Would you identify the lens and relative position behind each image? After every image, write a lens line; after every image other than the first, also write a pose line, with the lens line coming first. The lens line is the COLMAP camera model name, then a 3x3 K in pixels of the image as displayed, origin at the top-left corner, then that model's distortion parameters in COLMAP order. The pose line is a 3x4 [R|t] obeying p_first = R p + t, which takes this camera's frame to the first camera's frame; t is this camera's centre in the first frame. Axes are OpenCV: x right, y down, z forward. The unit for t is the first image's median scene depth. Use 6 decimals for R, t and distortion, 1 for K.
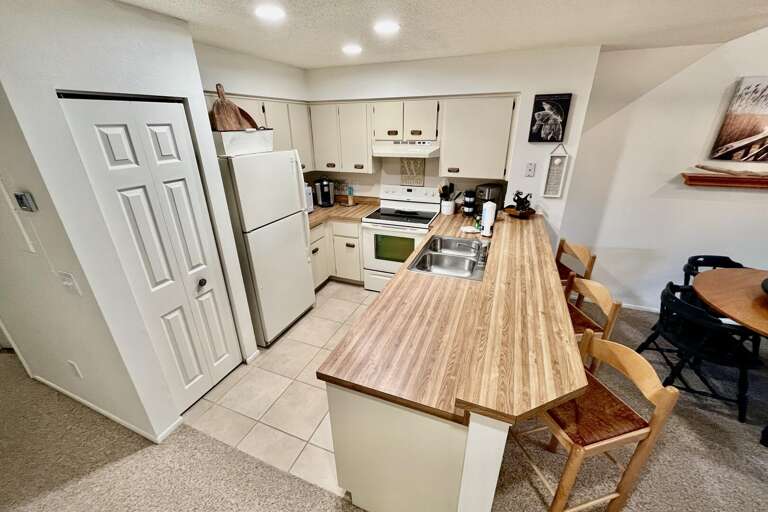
lens RADIAL K [[307.5, 0, 384.0], [0, 307.5, 256.0], [0, 0, 1]] dist [-0.001471, -0.000061]
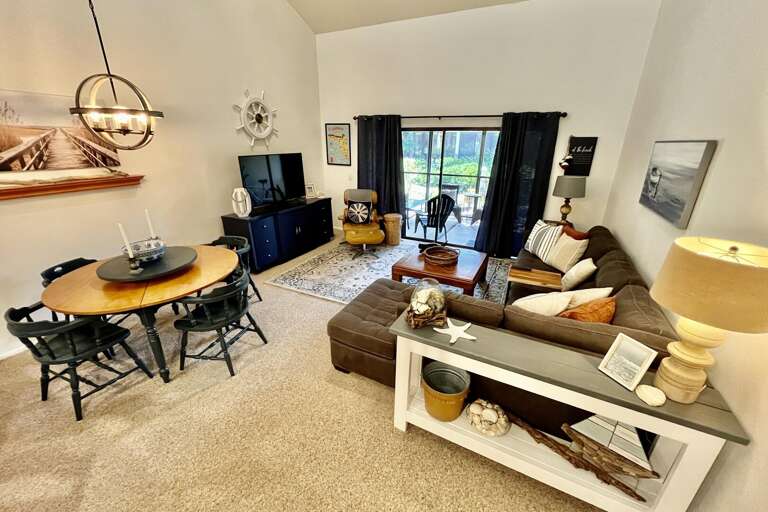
lens RADIAL K [[307.5, 0, 384.0], [0, 307.5, 256.0], [0, 0, 1]] dist [-0.001471, -0.000061]
pose [[0.091951, -0.351290, 0.931740, 0.251273], [0.389097, 0.873988, 0.291117, 0.109080], [-0.916596, 0.335769, 0.217050, -0.225558]]
